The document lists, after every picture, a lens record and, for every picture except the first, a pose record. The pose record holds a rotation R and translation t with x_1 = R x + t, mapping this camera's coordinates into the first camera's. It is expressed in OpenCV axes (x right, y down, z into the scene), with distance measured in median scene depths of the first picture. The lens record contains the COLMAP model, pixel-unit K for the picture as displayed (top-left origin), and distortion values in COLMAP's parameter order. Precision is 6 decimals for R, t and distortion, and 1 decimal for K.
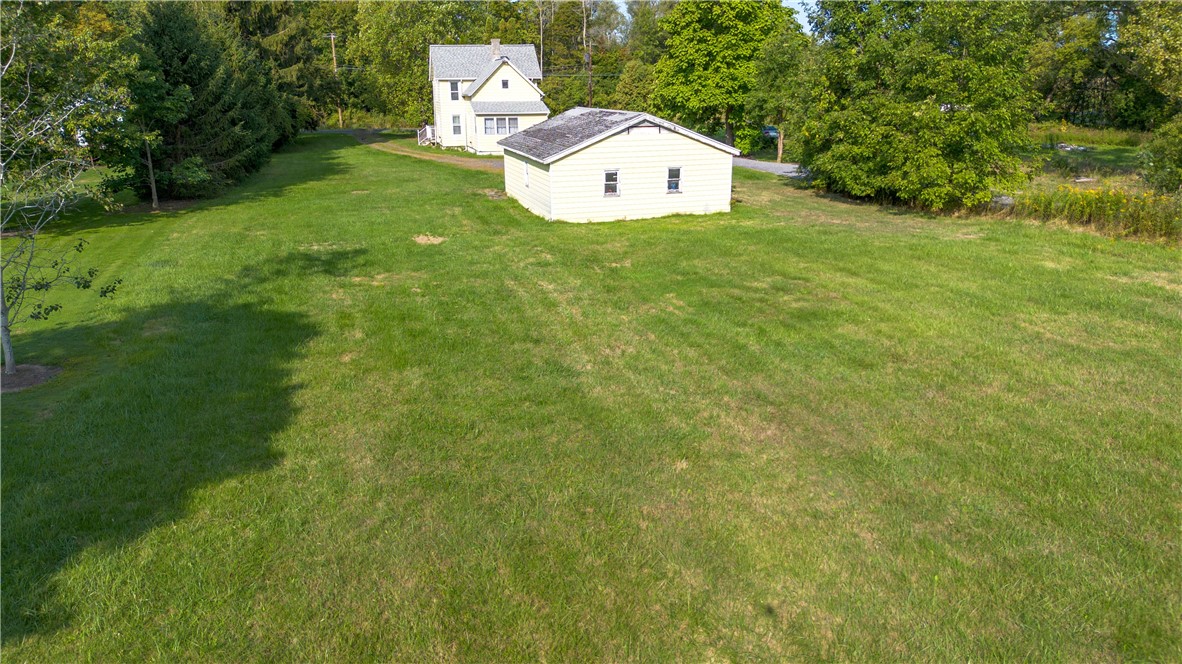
lens RADIAL K [[786.2, 0, 561.3], [0, 786.2, 323.3], [0, 0, 1]] dist [0.073148, -0.036976]
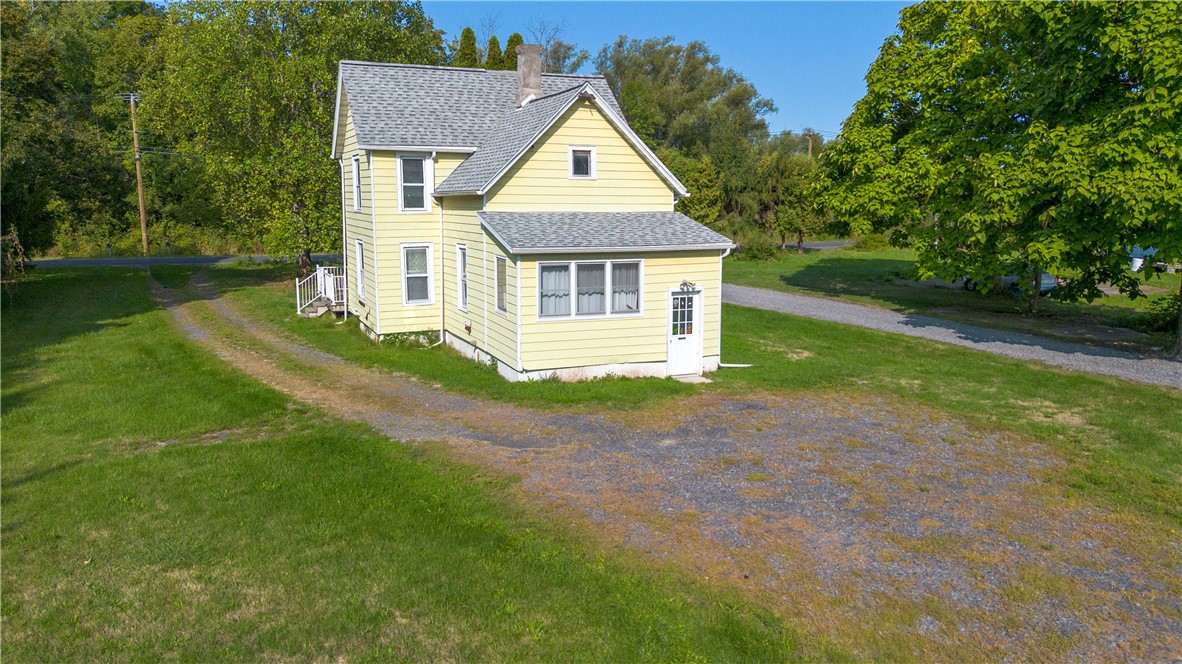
lens RADIAL K [[786.2, 0, 558.2], [0, 786.2, 313.9], [0, 0, 1]] dist [0.073148, -0.036976]
pose [[0.986258, -0.006411, 0.165090, -0.128648], [0.030731, 0.988927, -0.145184, -0.180576], [-0.162331, 0.148262, 0.975534, 0.648902]]
